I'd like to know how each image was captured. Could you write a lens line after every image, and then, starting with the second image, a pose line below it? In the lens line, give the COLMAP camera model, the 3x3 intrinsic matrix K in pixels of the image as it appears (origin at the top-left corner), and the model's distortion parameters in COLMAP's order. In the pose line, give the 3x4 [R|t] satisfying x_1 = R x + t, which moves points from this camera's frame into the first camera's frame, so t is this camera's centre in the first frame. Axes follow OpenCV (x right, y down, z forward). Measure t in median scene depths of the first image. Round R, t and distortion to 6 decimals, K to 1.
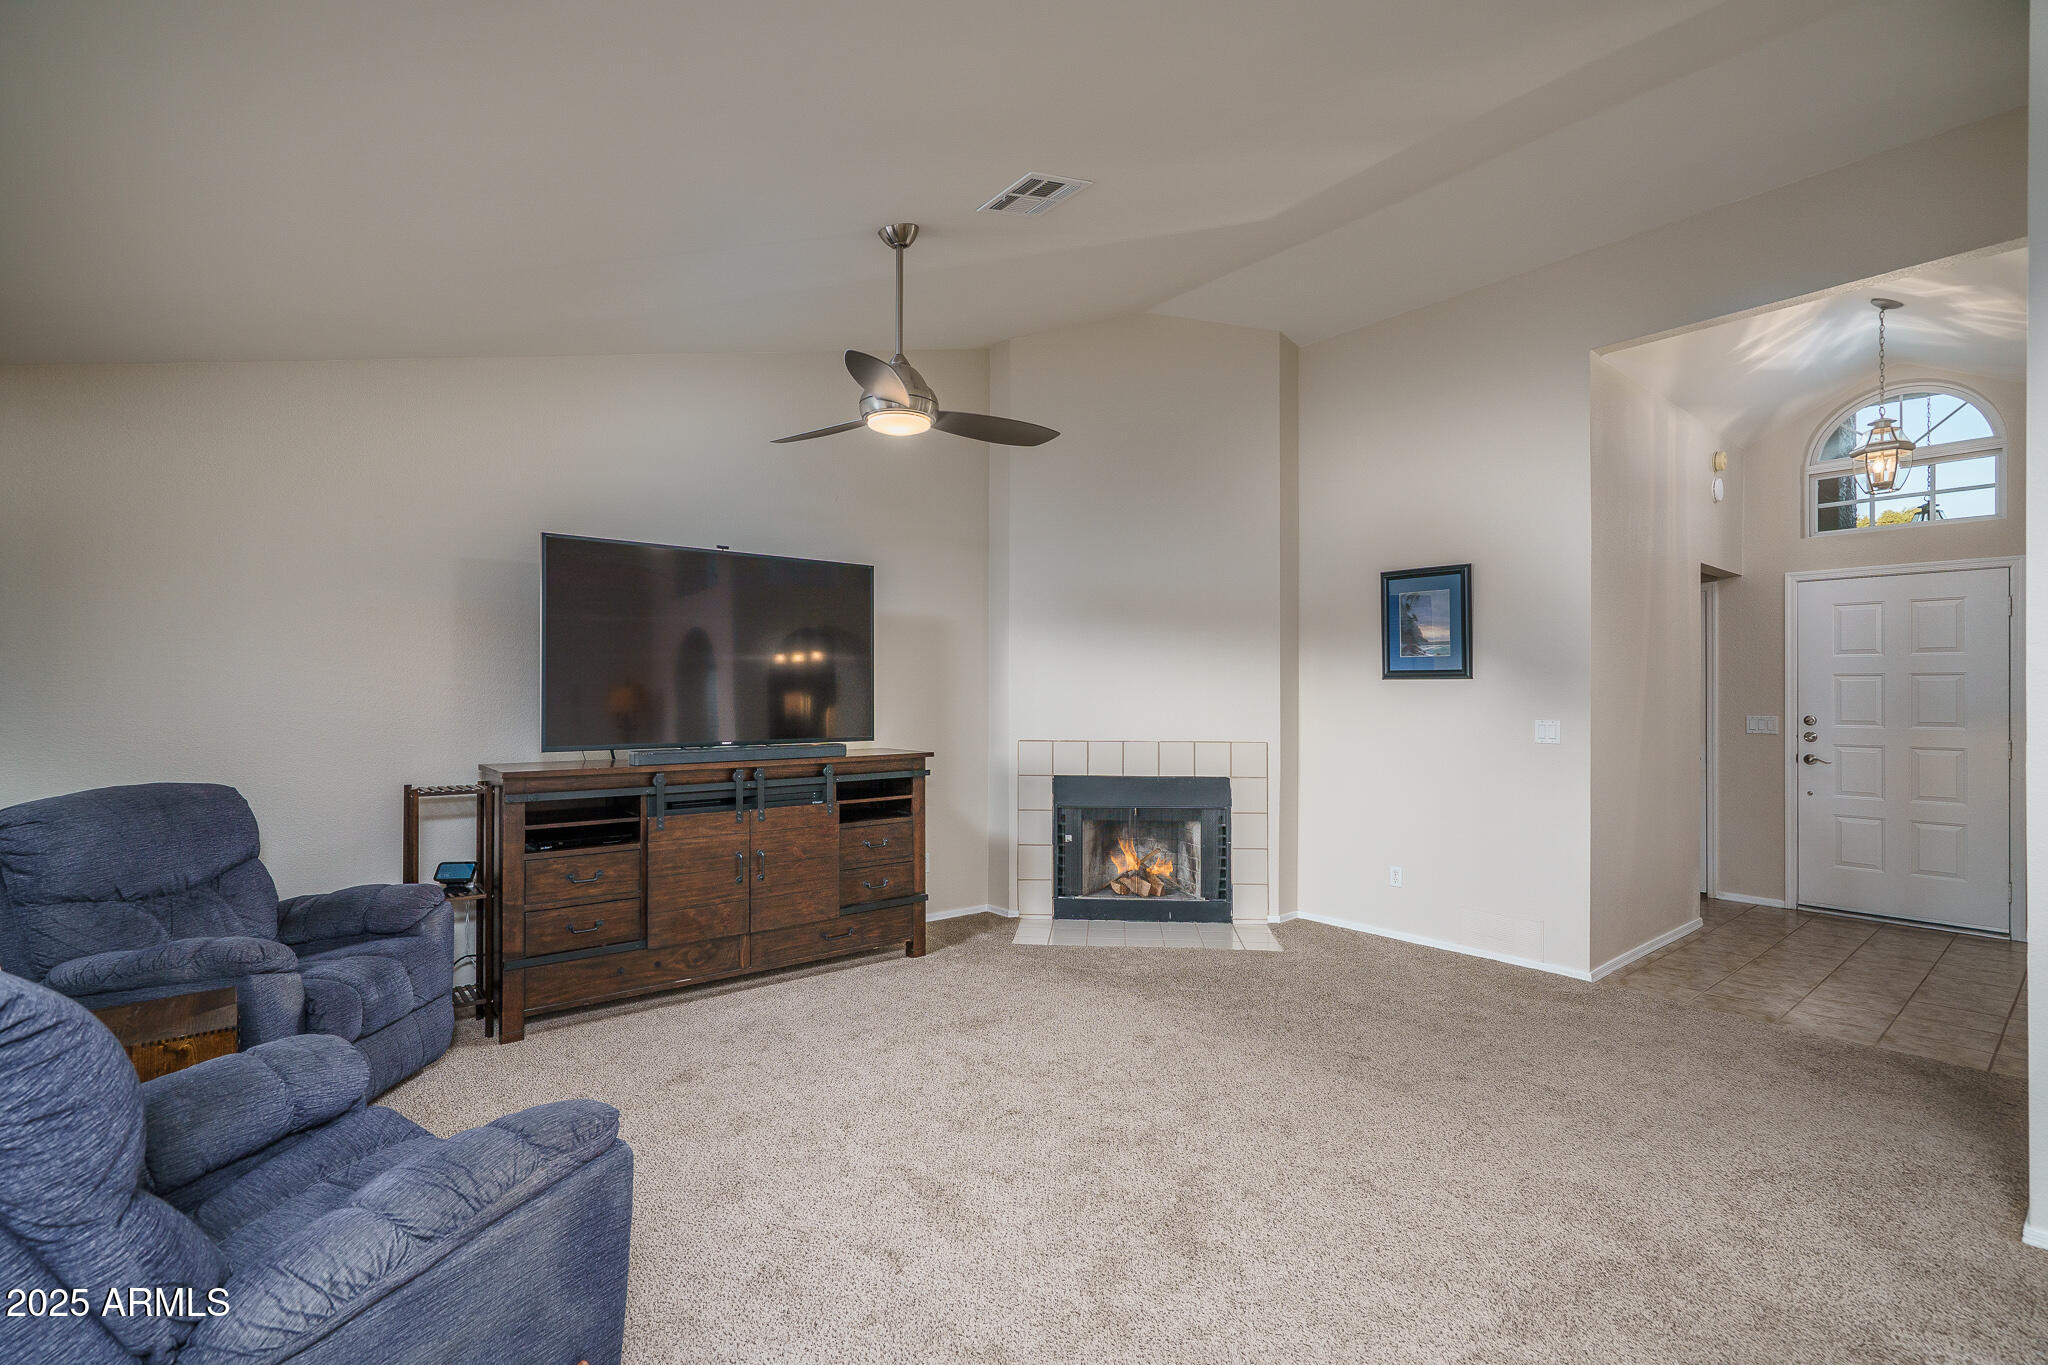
lens RADIAL K [[928.2, 0, 1027.5], [0, 928.2, 687.6], [0, 0, 1]] dist [0.001215, 0.003586]
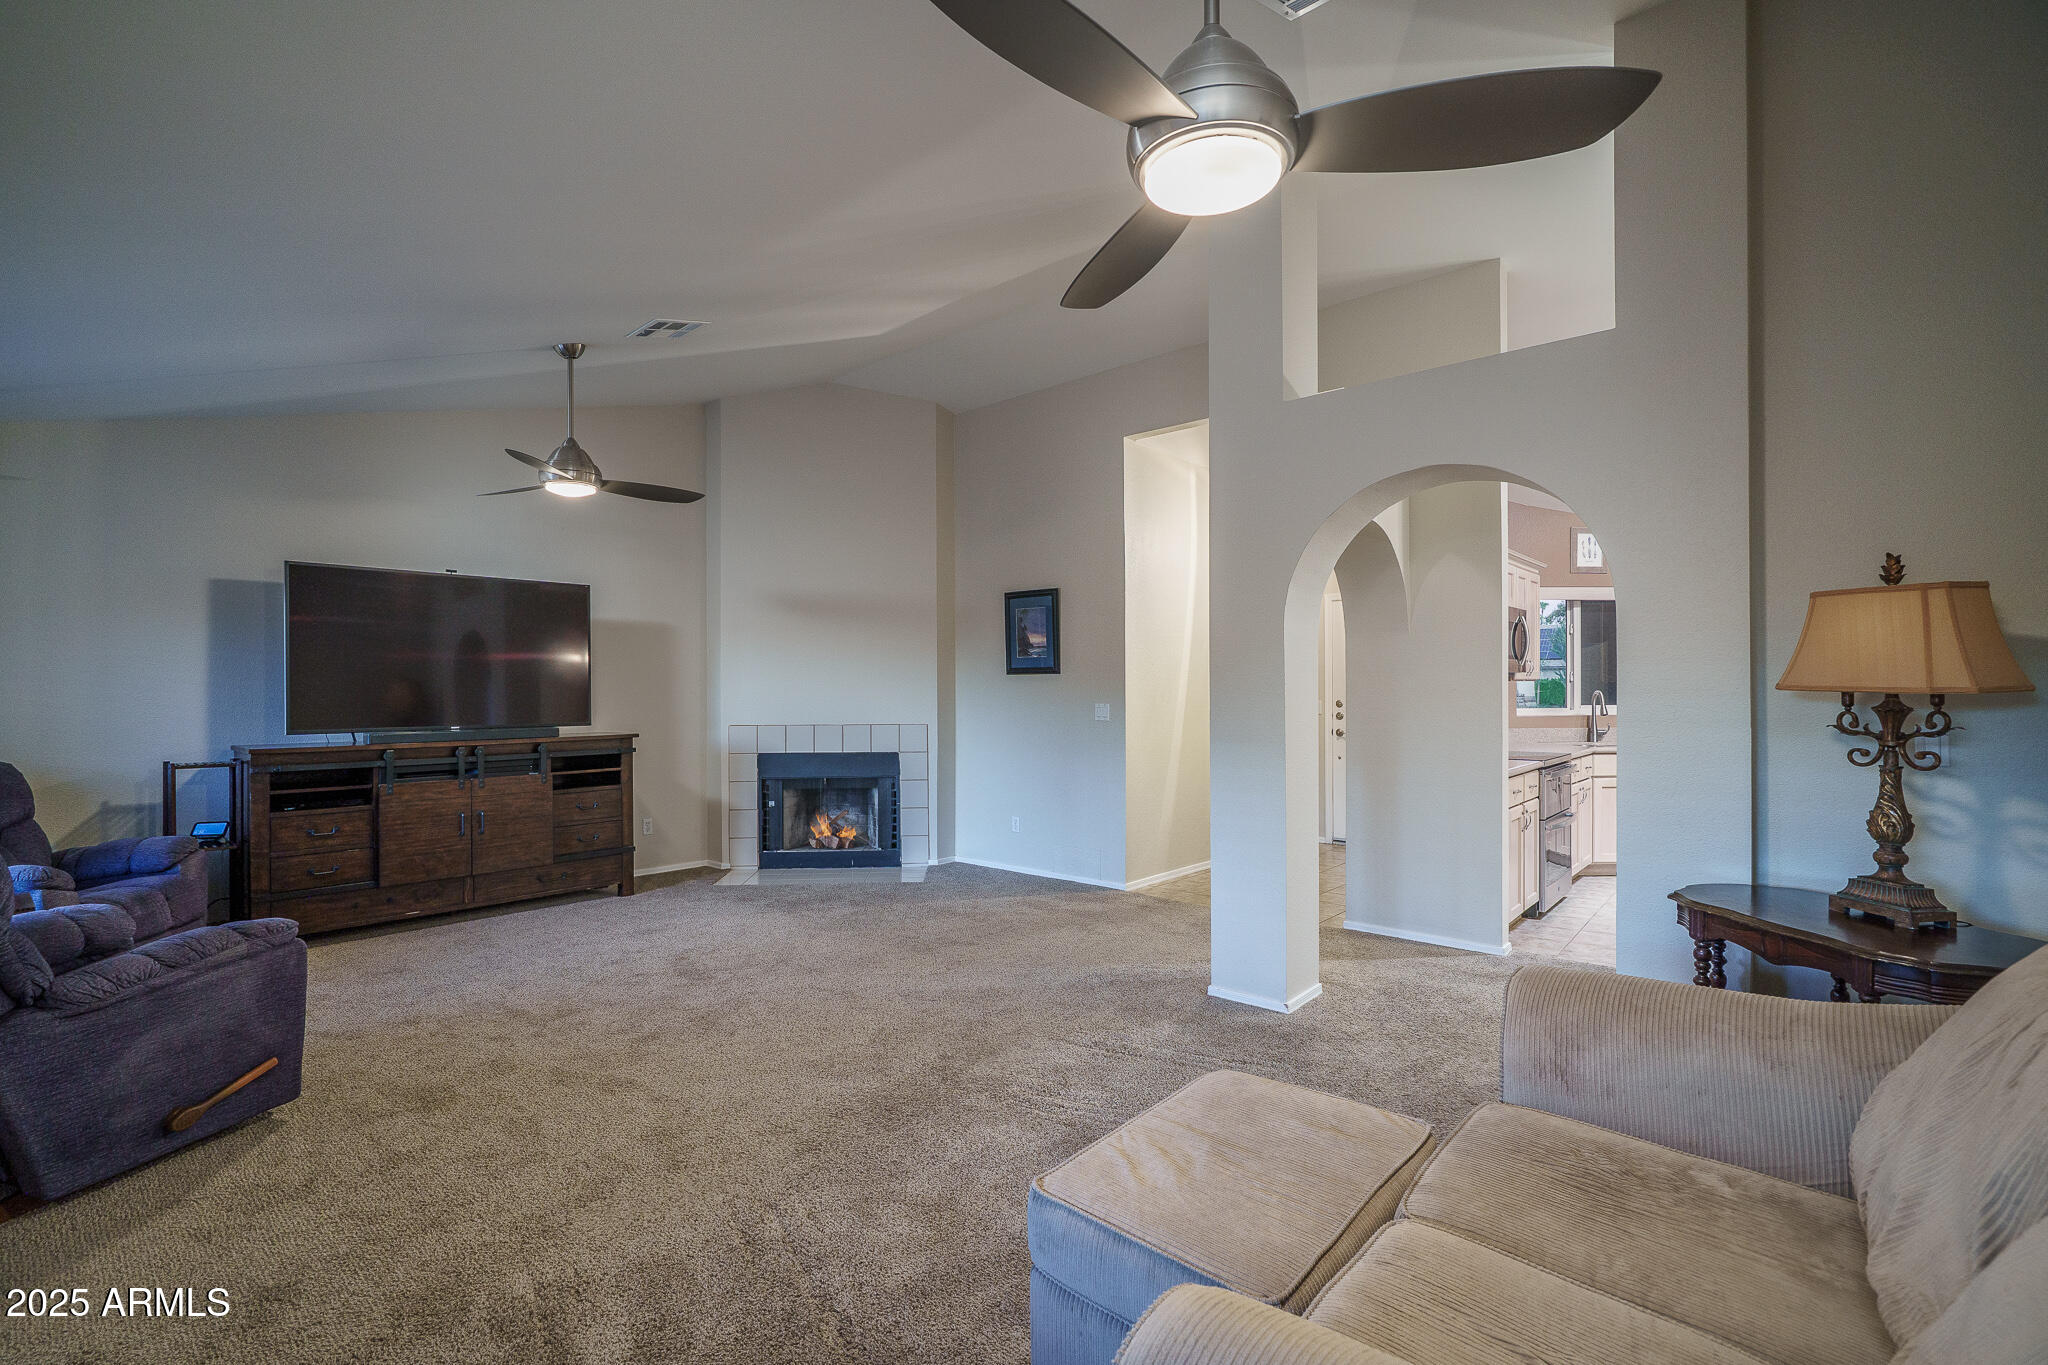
lens RADIAL K [[928.2, 0, 1017.0], [0, 928.2, 687.5], [0, 0, 1]] dist [0.001215, 0.003586]
pose [[0.989288, -0.005344, 0.145881, 0.223109], [0.004603, 0.999975, 0.005411, 0.002555], [-0.145906, -0.004682, 0.989287, -0.321110]]
